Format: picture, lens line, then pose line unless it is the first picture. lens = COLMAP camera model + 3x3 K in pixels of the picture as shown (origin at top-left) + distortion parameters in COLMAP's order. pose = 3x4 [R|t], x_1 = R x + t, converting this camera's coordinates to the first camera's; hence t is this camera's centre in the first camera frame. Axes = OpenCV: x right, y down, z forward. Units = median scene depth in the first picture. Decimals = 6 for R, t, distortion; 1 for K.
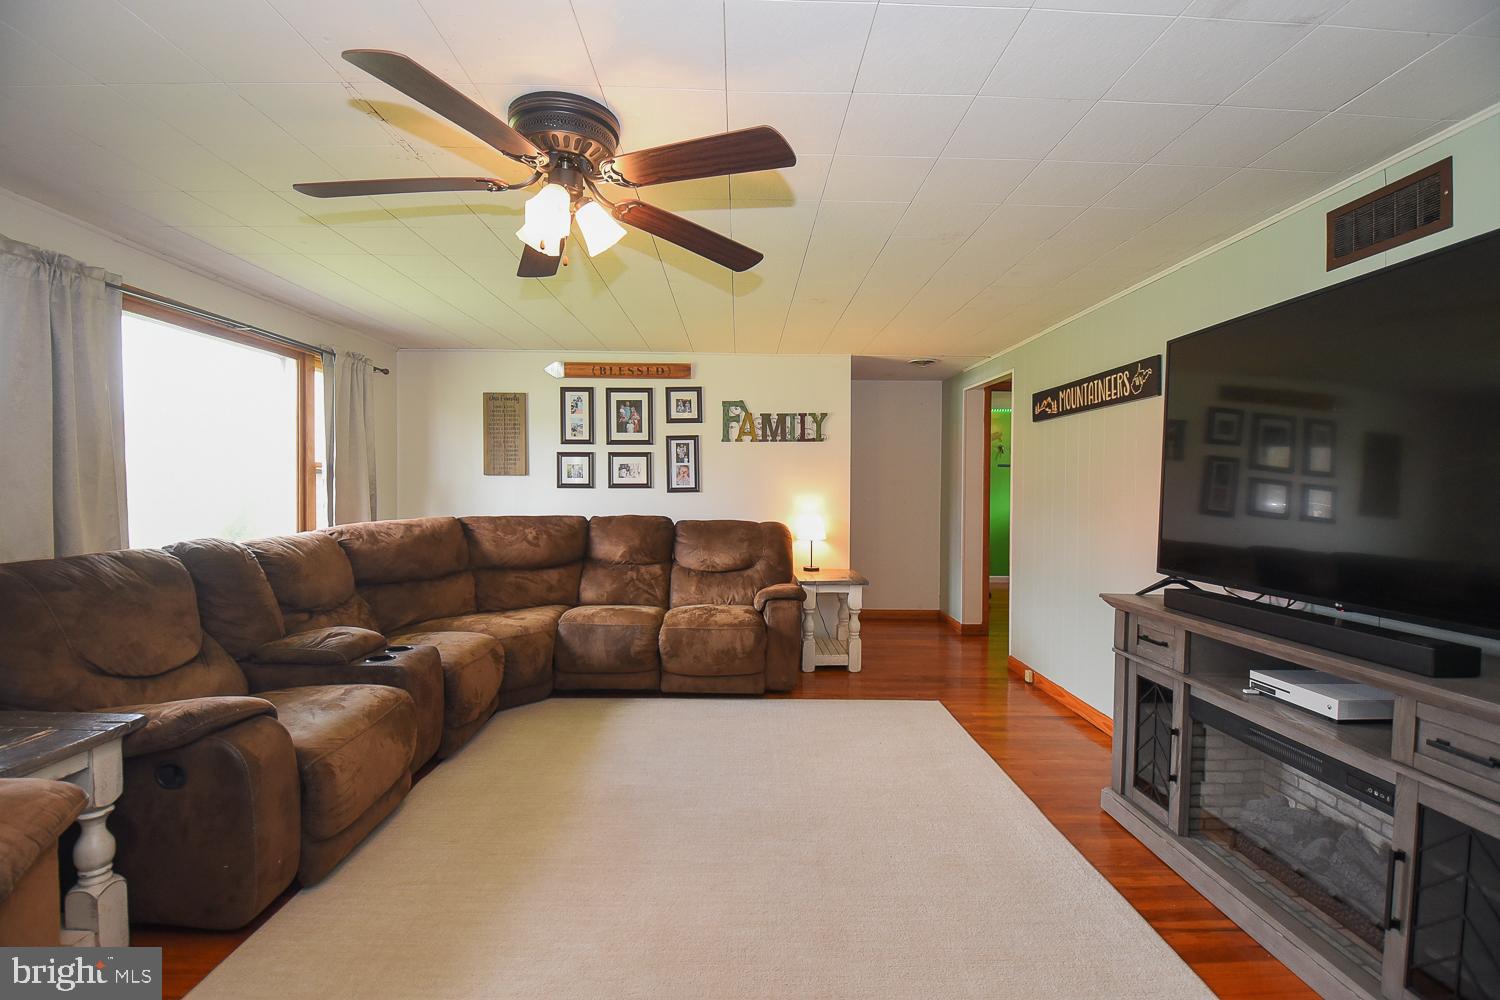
lens RADIAL K [[654.3, 0, 750.0], [0, 654.3, 500.0], [0, 0, 1]] dist [0.041041, -0.036667]
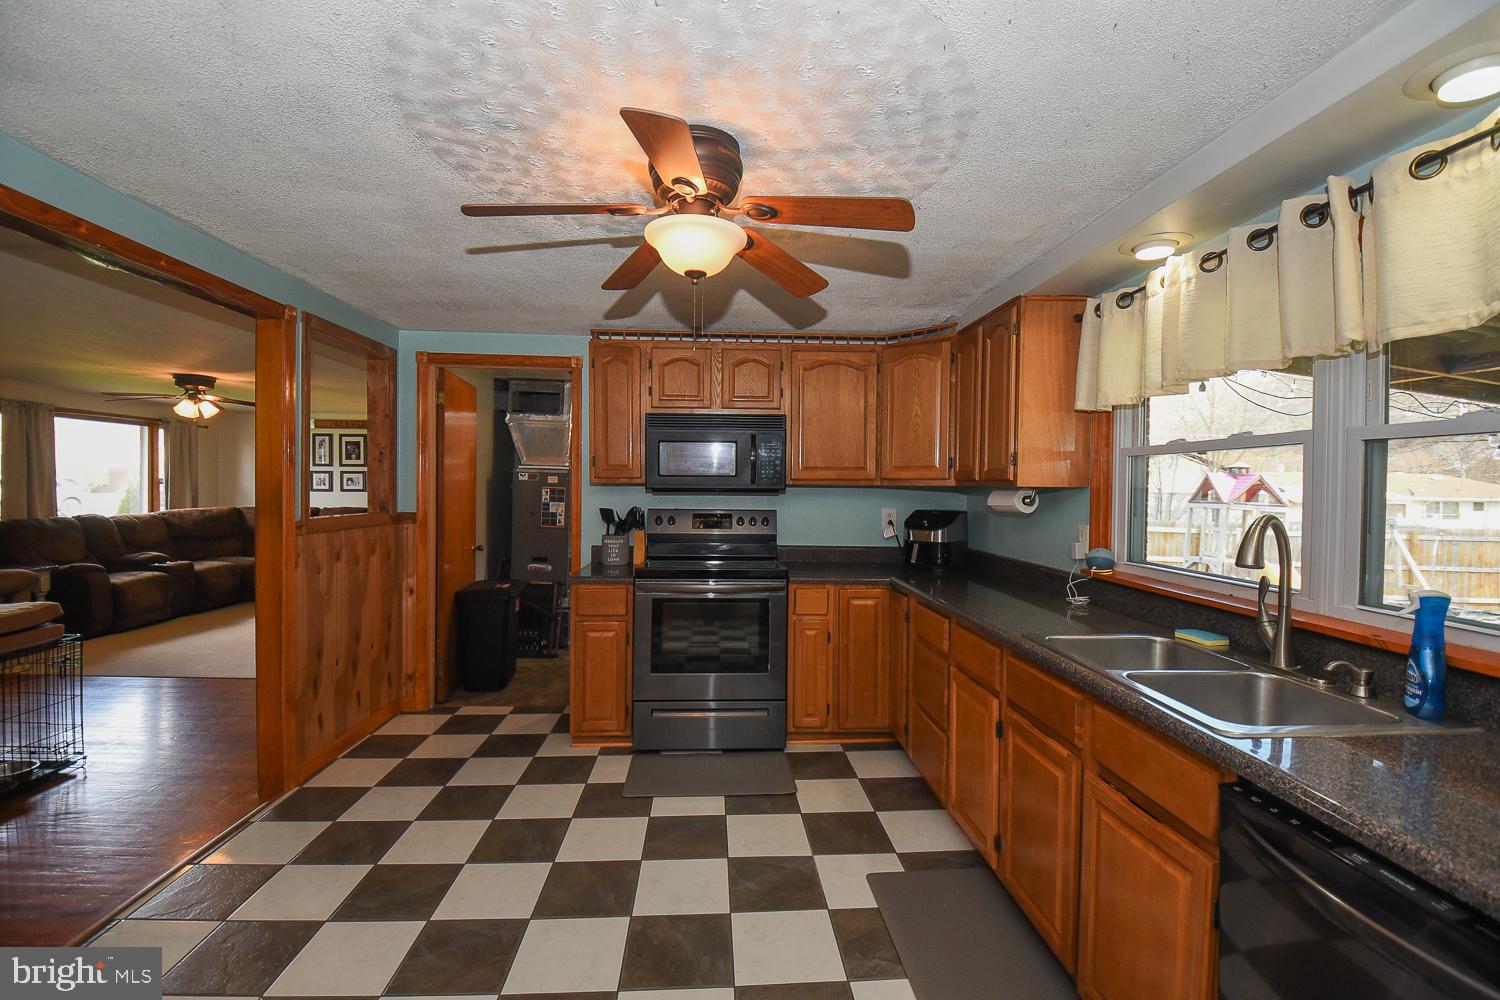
lens RADIAL K [[654.3, 0, 750.0], [0, 654.3, 500.0], [0, 0, 1]] dist [0.041041, -0.036667]
pose [[0.998739, 0.002787, 0.050119, 0.790336], [-0.002675, 0.999994, -0.002294, 0.005242], [-0.050125, 0.002157, 0.998741, -0.815151]]
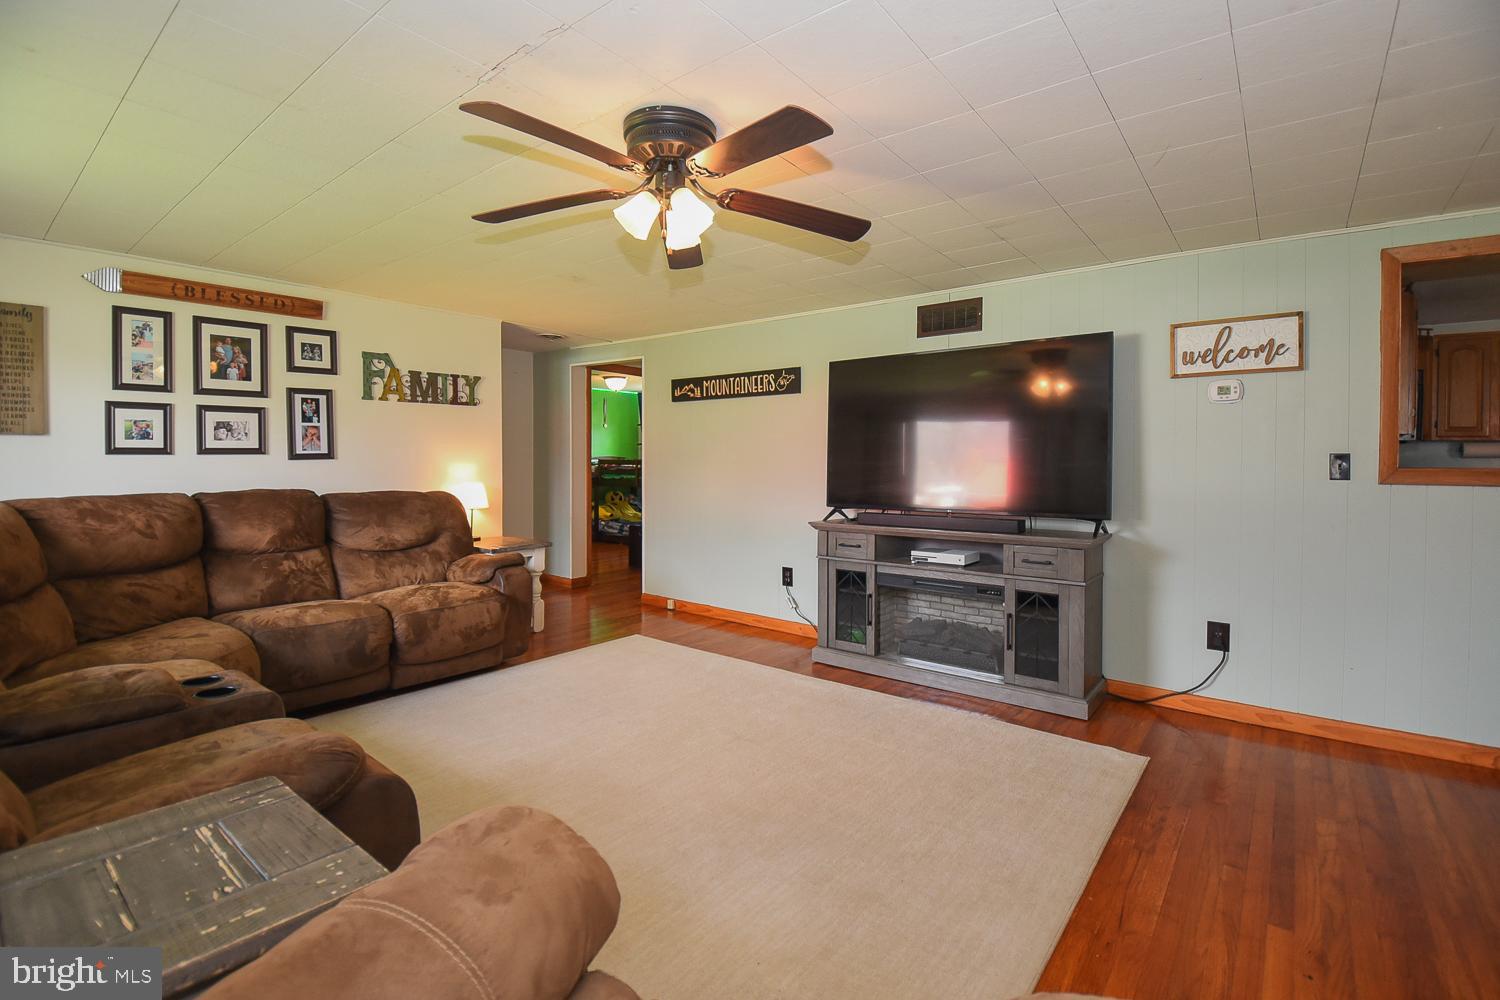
lens RADIAL K [[683.5, 0, 743.7], [0, 683.5, 477.4], [0, 0, 1]] dist [0.000598, -0.028330]
pose [[0.631698, -0.024129, 0.774839, -0.420084], [0.015166, 0.999709, 0.018767, 0.002717], [-0.775066, -0.000103, 0.631880, 0.060734]]
